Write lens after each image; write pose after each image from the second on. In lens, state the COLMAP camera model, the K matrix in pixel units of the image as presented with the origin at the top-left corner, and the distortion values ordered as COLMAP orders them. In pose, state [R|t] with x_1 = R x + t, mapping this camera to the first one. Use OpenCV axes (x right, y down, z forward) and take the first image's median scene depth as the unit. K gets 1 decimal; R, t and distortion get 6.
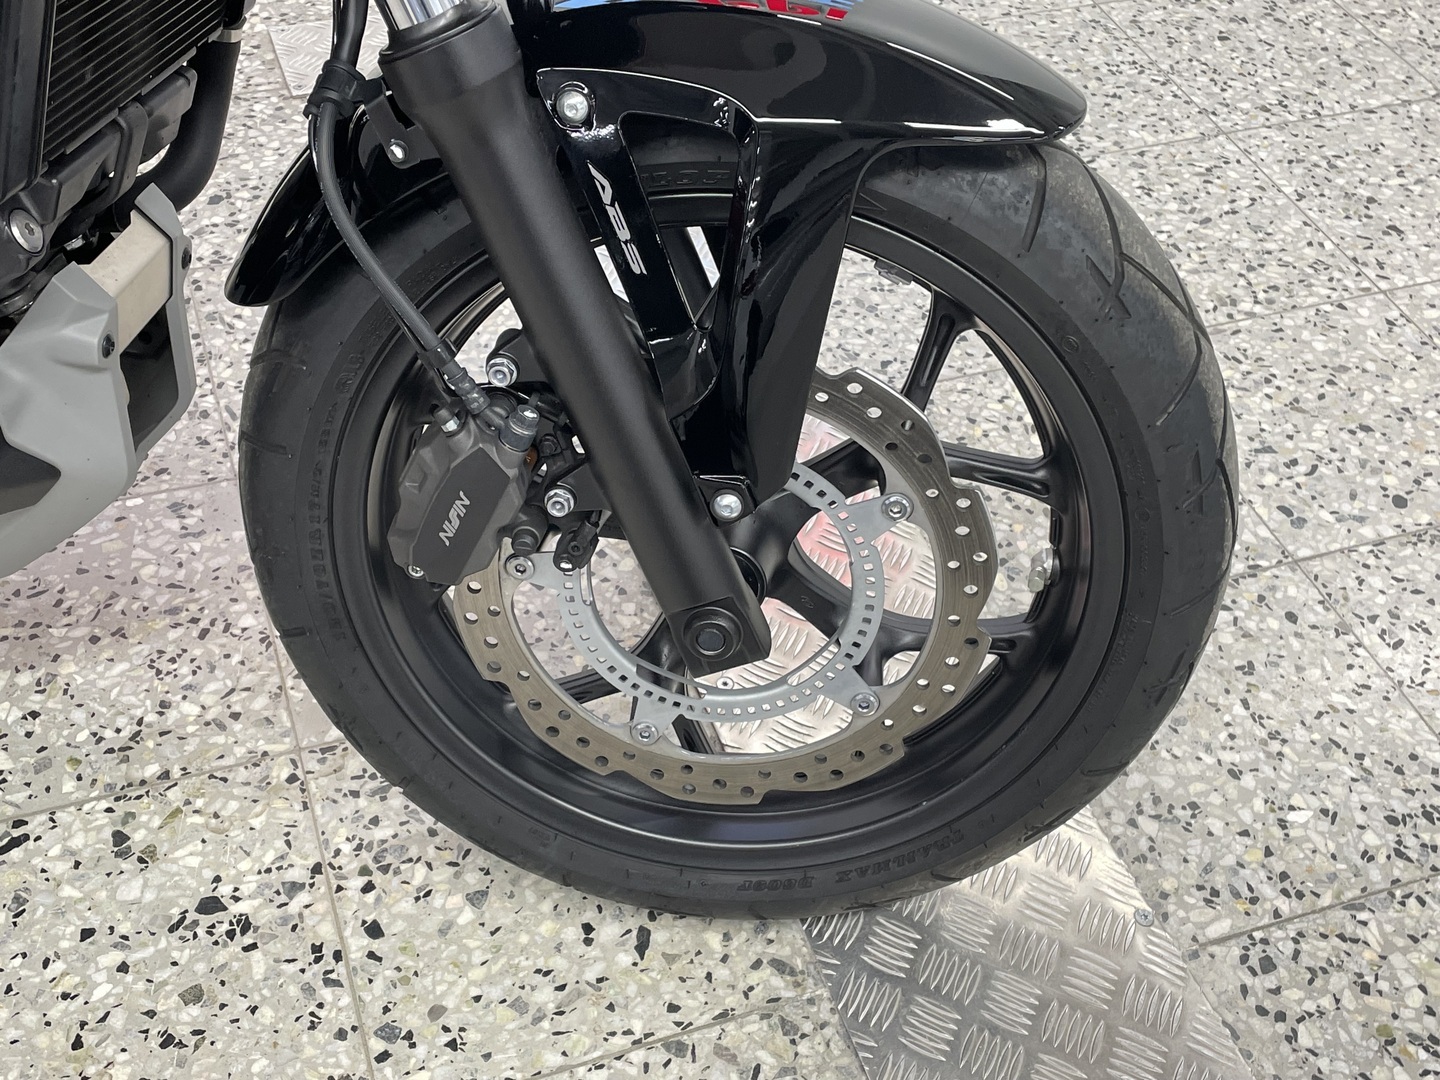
lens RADIAL K [[1673.8, 0, 720.0], [0, 1673.8, 540.0], [0, 0, 1]] dist [0.100867, -0.181853]
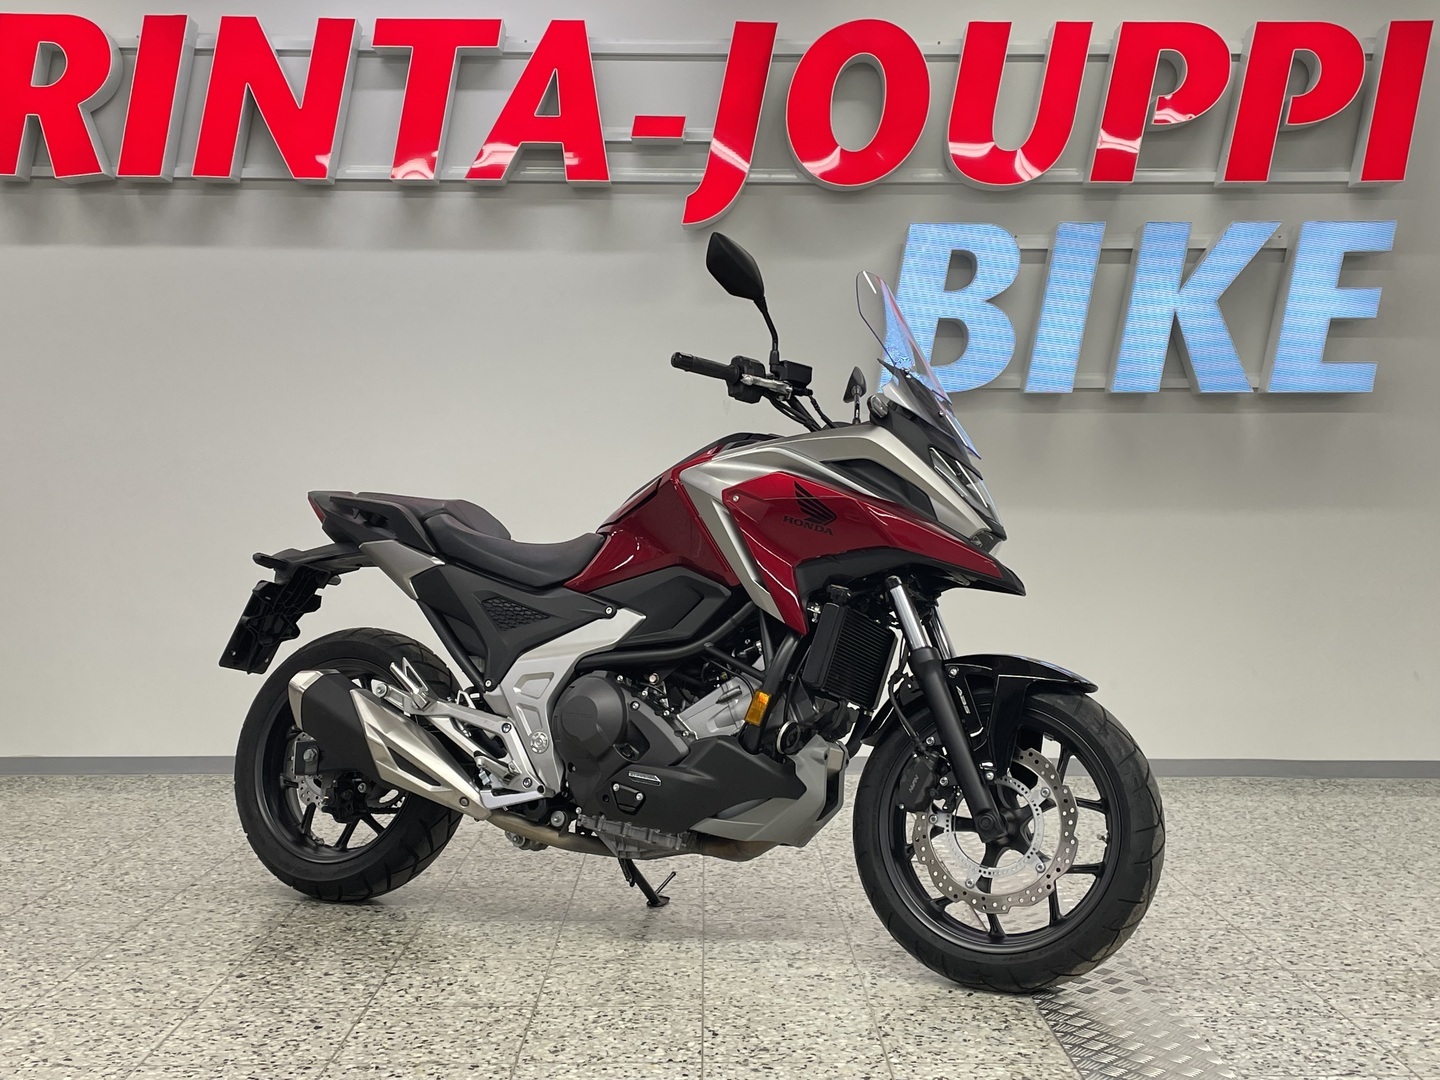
lens RADIAL K [[1669.3, 0, 724.1], [0, 1669.3, 558.9], [0, 0, 1]] dist [0.102227, -0.173316]
pose [[0.942934, -0.048174, -0.329476, 0.537402], [-0.195665, 0.720459, -0.665322, 1.711768], [0.269425, 0.691822, 0.669920, -1.486536]]
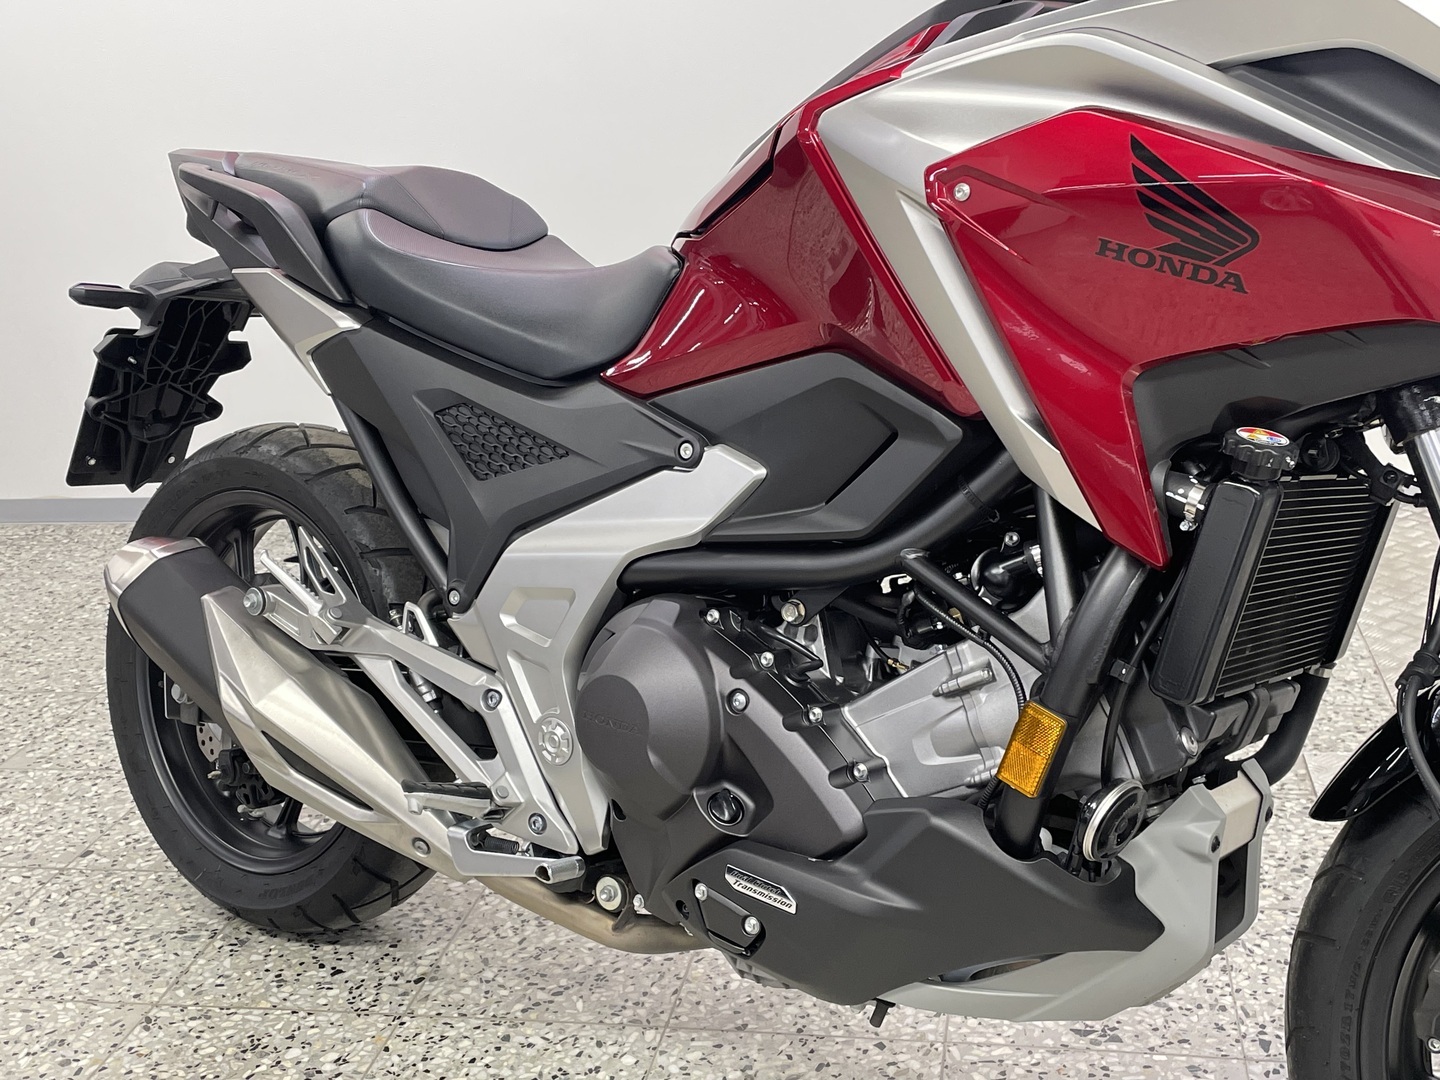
lens RADIAL K [[1673.8, 0, 720.0], [0, 1673.8, 540.0], [0, 0, 1]] dist [0.100867, -0.181853]
pose [[0.850704, 0.035956, -0.524414, 0.013277], [-0.278552, 0.876895, -0.391745, 0.284055], [0.445770, 0.479335, 0.755994, -0.317442]]
